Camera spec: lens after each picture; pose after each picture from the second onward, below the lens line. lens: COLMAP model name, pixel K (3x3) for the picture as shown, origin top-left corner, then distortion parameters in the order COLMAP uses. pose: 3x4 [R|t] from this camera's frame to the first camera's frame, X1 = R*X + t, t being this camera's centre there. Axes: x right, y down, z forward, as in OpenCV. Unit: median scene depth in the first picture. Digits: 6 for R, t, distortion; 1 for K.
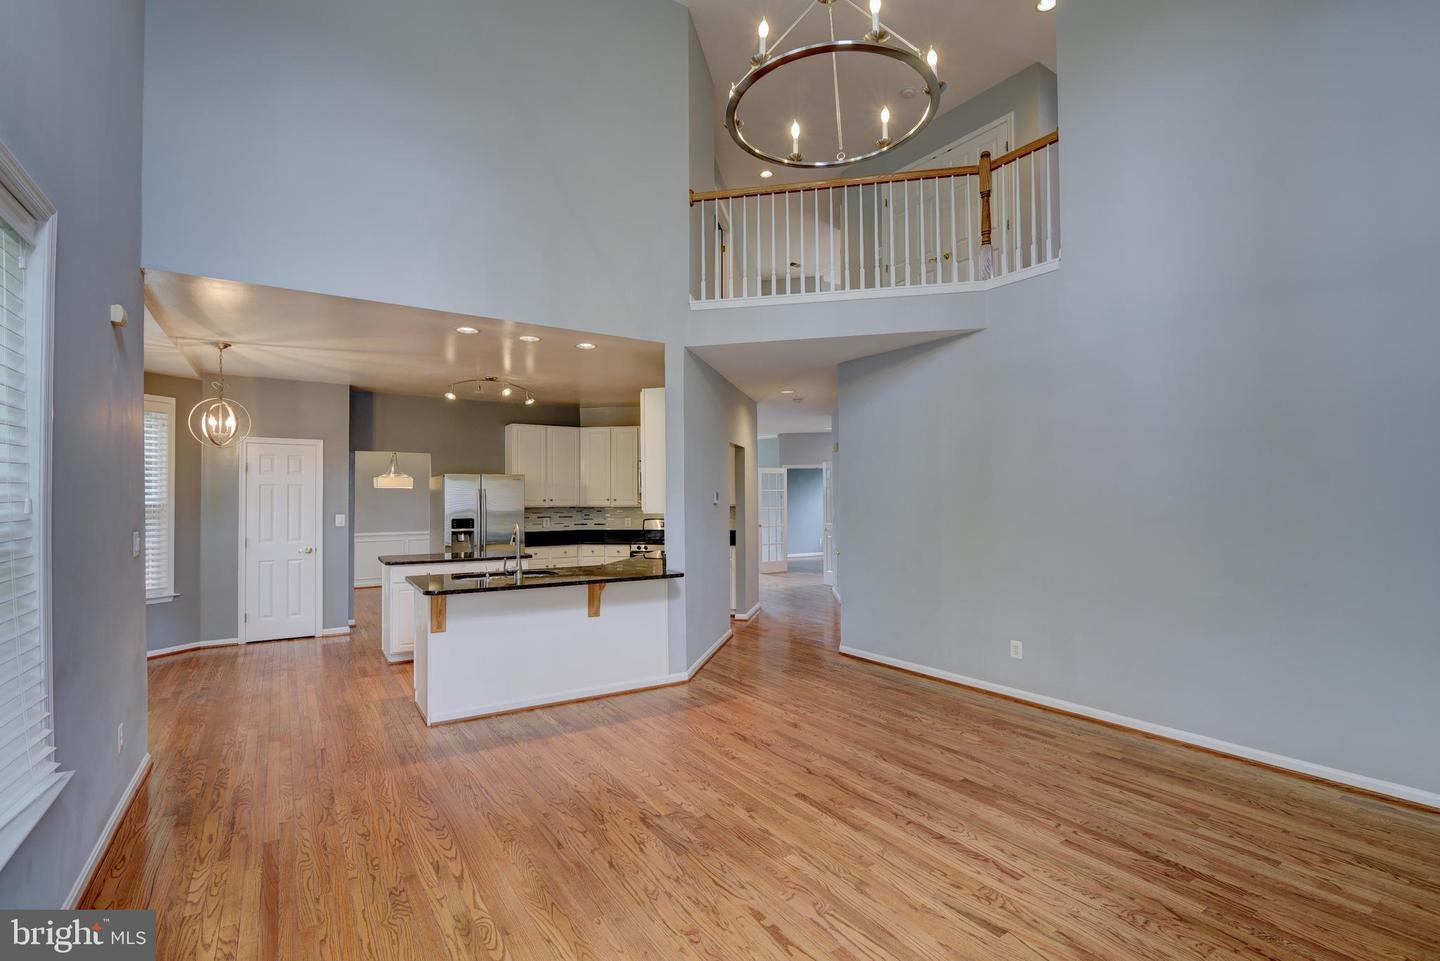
lens RADIAL K [[671.5, 0, 722.3], [0, 671.5, 486.2], [0, 0, 1]] dist [-0.019392, 0.001894]
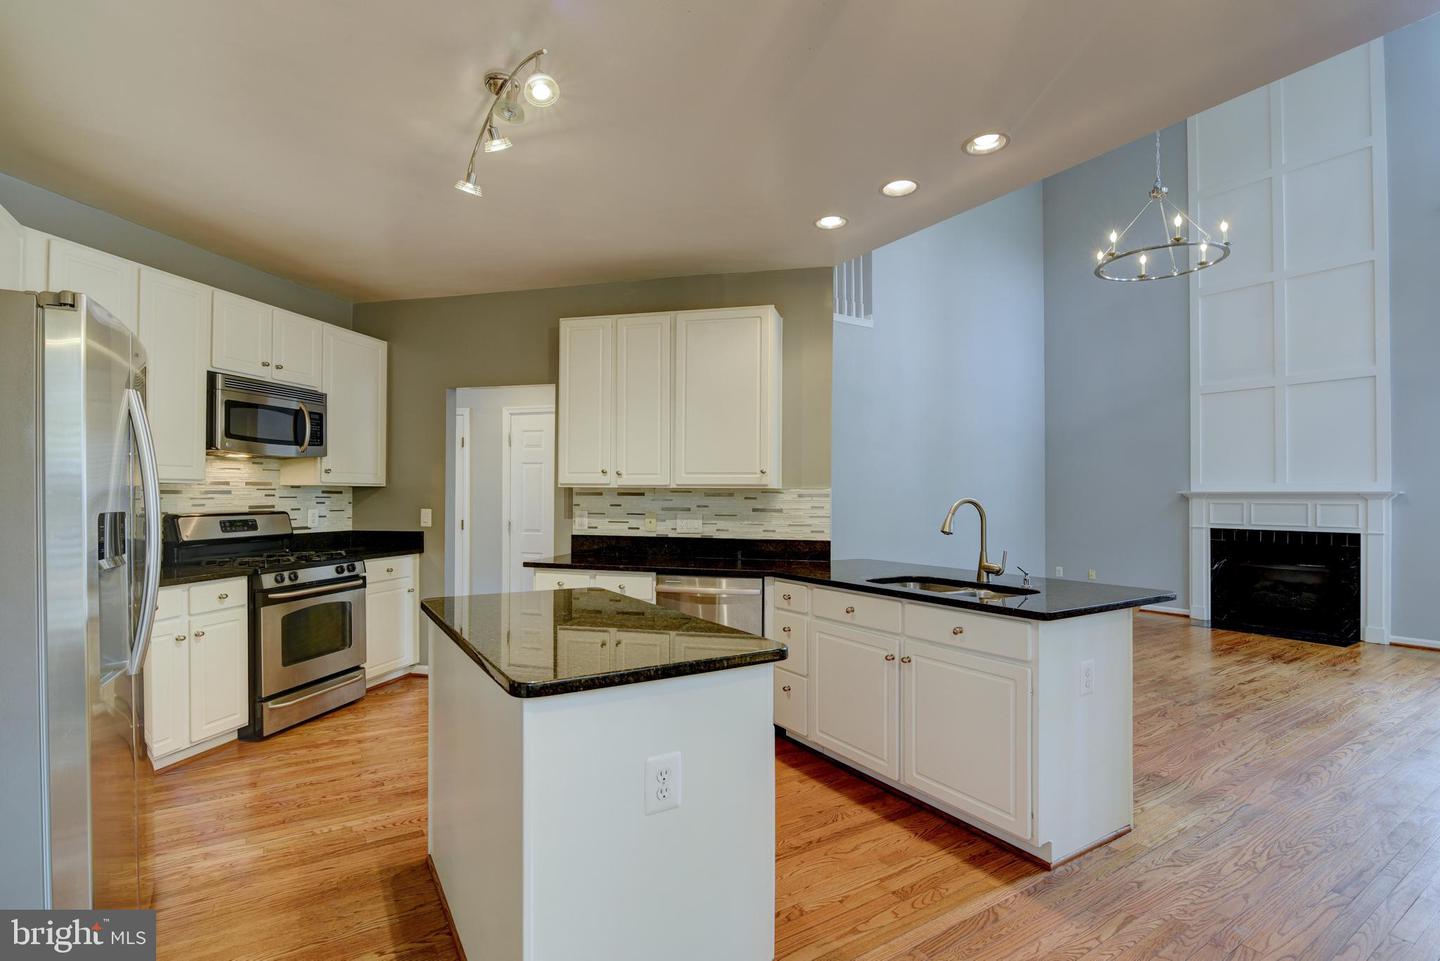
lens RADIAL K [[671.5, 0, 726.8], [0, 671.5, 491.8], [0, 0, 1]] dist [-0.019392, 0.001894]
pose [[0.012686, 0.009161, 0.999878, -0.643857], [-0.018242, 0.999794, -0.008929, 0.040826], [-0.999753, -0.018127, 0.012850, 0.837059]]
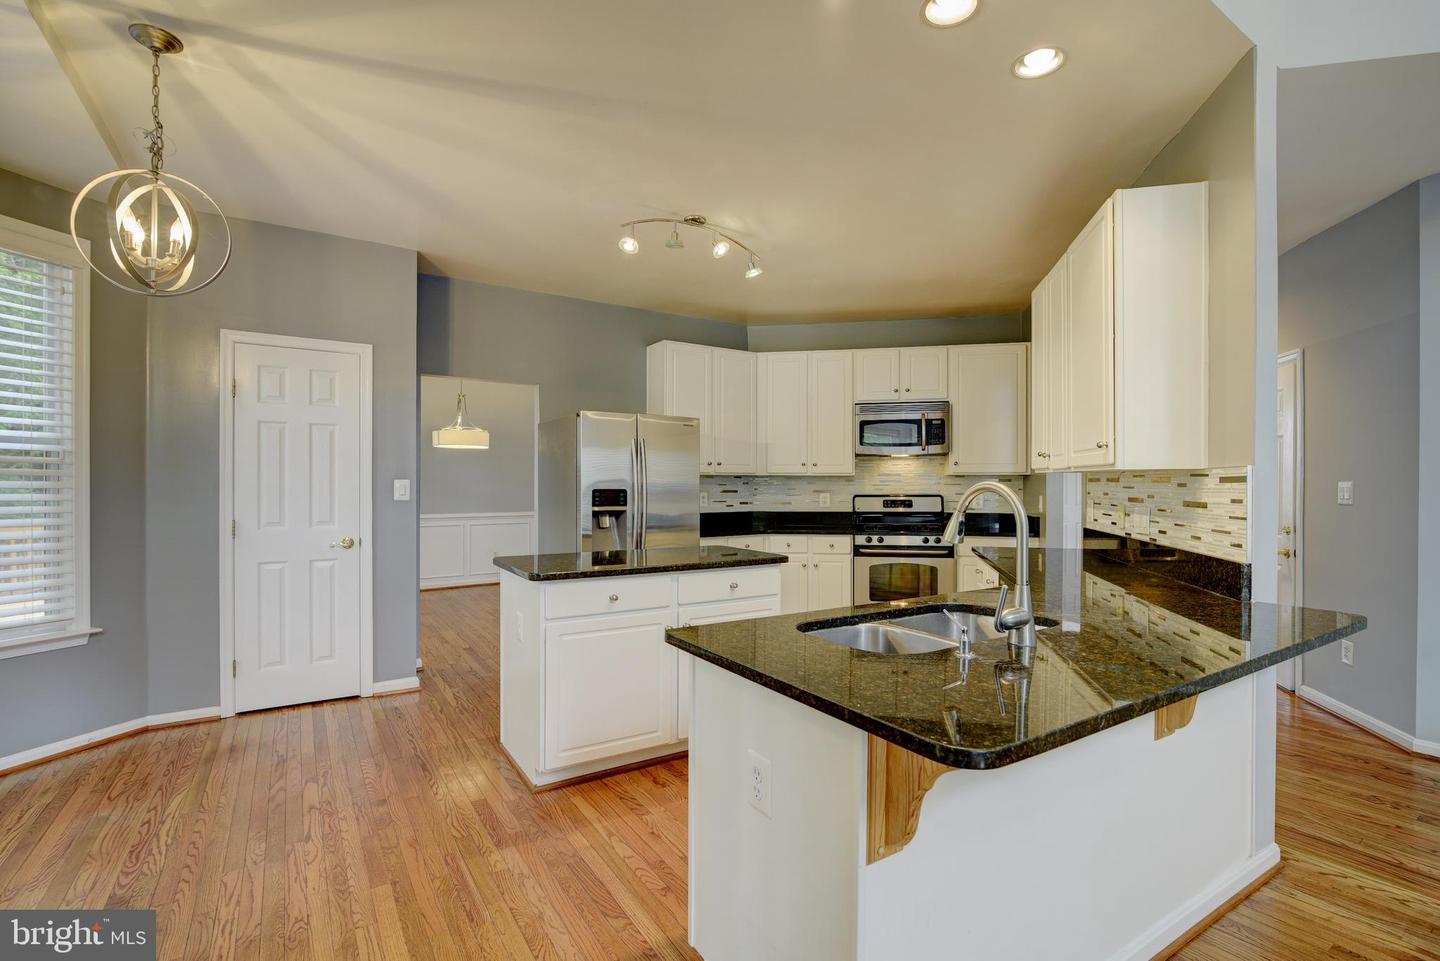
lens RADIAL K [[671.5, 0, 723.7], [0, 671.5, 487.8], [0, 0, 1]] dist [-0.019392, 0.001894]
pose [[0.999957, 0.006477, -0.006696, -0.301231], [-0.006326, 0.999730, 0.022368, 0.035540], [0.006839, -0.022324, 0.999727, 0.443365]]
